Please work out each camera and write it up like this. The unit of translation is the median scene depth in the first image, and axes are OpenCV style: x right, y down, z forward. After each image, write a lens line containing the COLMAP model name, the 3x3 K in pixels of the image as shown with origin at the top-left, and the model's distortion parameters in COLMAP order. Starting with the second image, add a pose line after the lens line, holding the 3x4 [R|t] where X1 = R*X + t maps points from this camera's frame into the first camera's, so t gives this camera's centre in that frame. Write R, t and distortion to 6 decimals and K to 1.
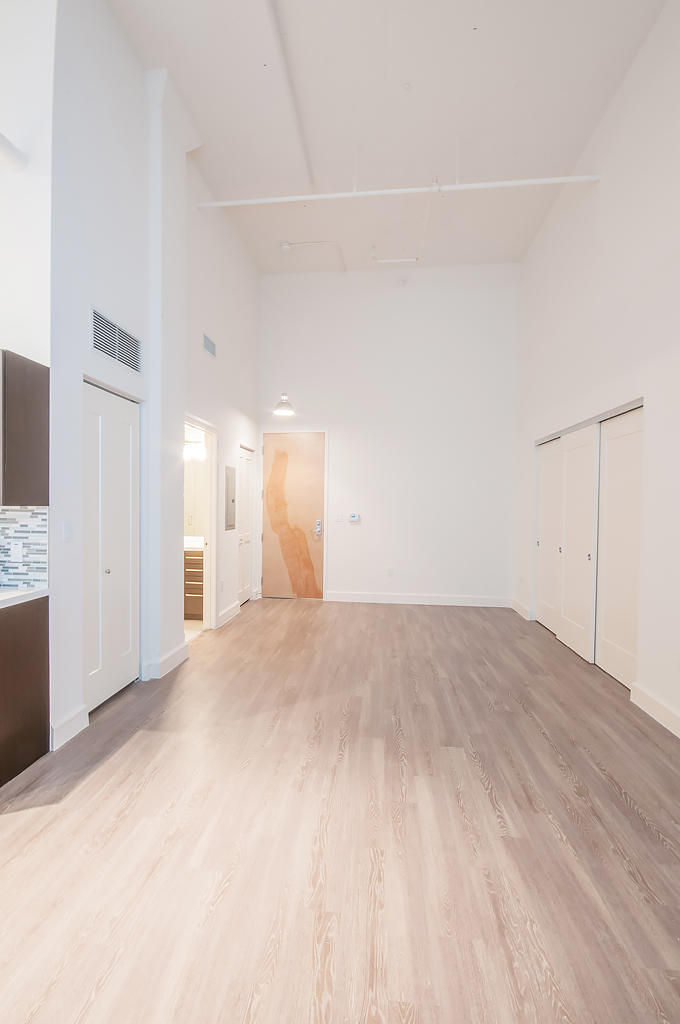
lens RADIAL K [[469.5, 0, 323.5], [0, 469.5, 515.2], [0, 0, 1]] dist [-0.000923, -0.000707]
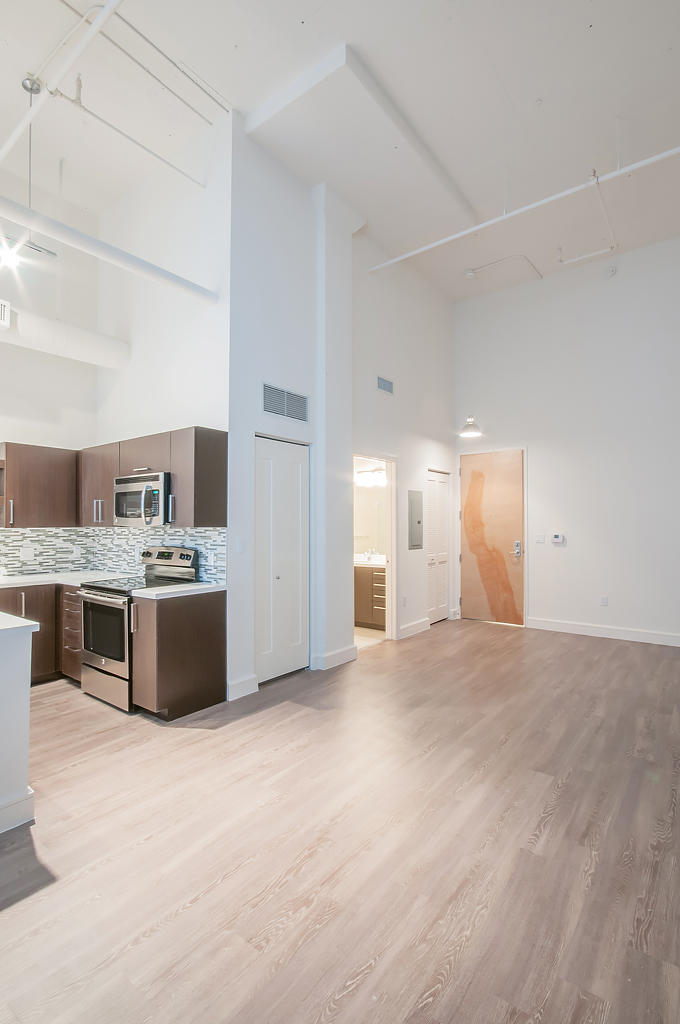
lens RADIAL K [[483.5, 0, 323.8], [0, 483.5, 516.8], [0, 0, 1]] dist [-0.001824, -0.000146]
pose [[0.851339, -0.020826, -0.524202, 0.317125], [-0.002275, 0.999056, -0.043386, 0.008331], [0.524611, 0.038129, 0.850488, -0.075969]]
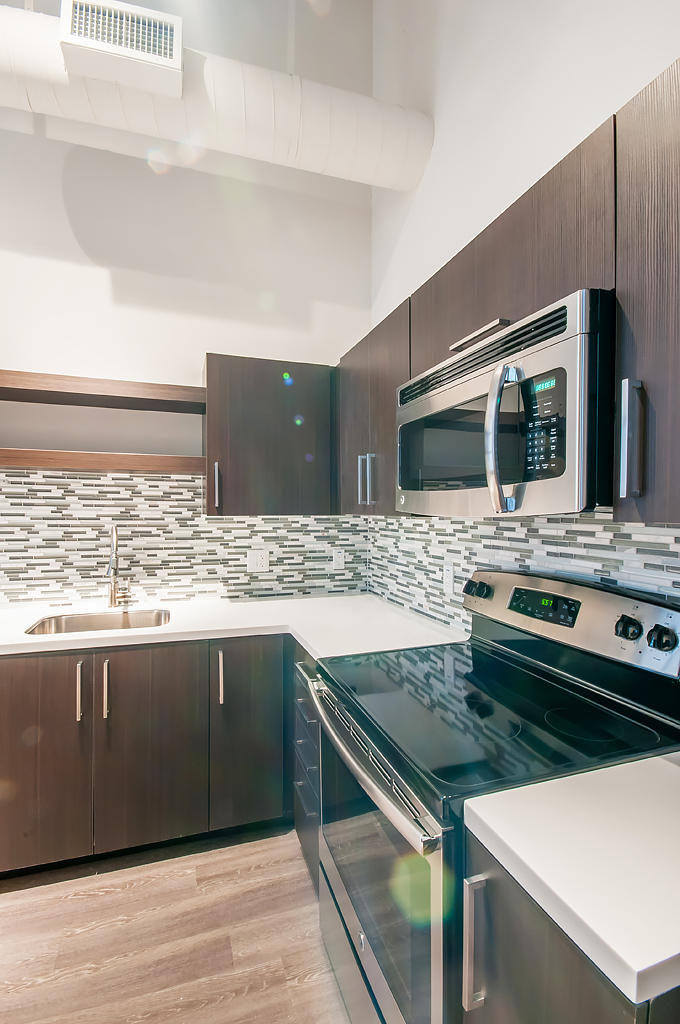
lens RADIAL K [[456.7, 0, 323.1], [0, 456.7, 513.6], [0, 0, 1]] dist [-0.000497, -0.000060]
pose [[0.421233, -0.003514, -0.906946, -0.360203], [-0.022984, 0.999630, -0.014548, -0.011039], [0.906661, 0.026974, 0.420996, 0.402722]]
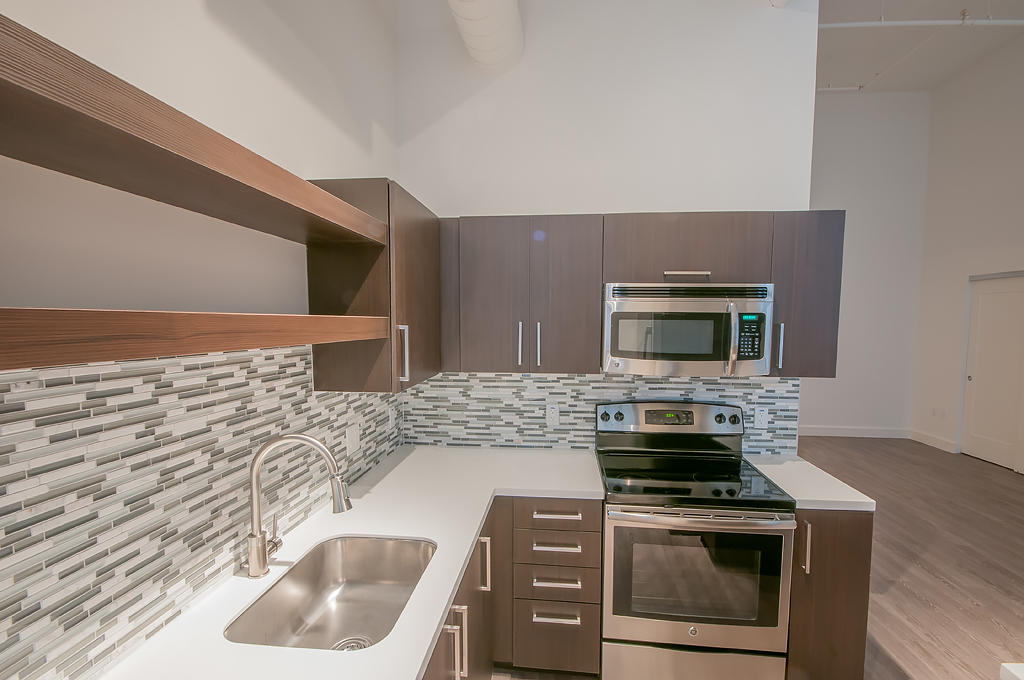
lens RADIAL K [[463.4, 0, 515.1], [0, 463.4, 353.7], [0, 0, 1]] dist [-0.001975, -0.000172]
pose [[0.999706, -0.009752, 0.022216, -0.846873], [0.008680, 0.998816, 0.047877, -0.074727], [-0.022656, -0.047670, 0.998606, 0.050367]]
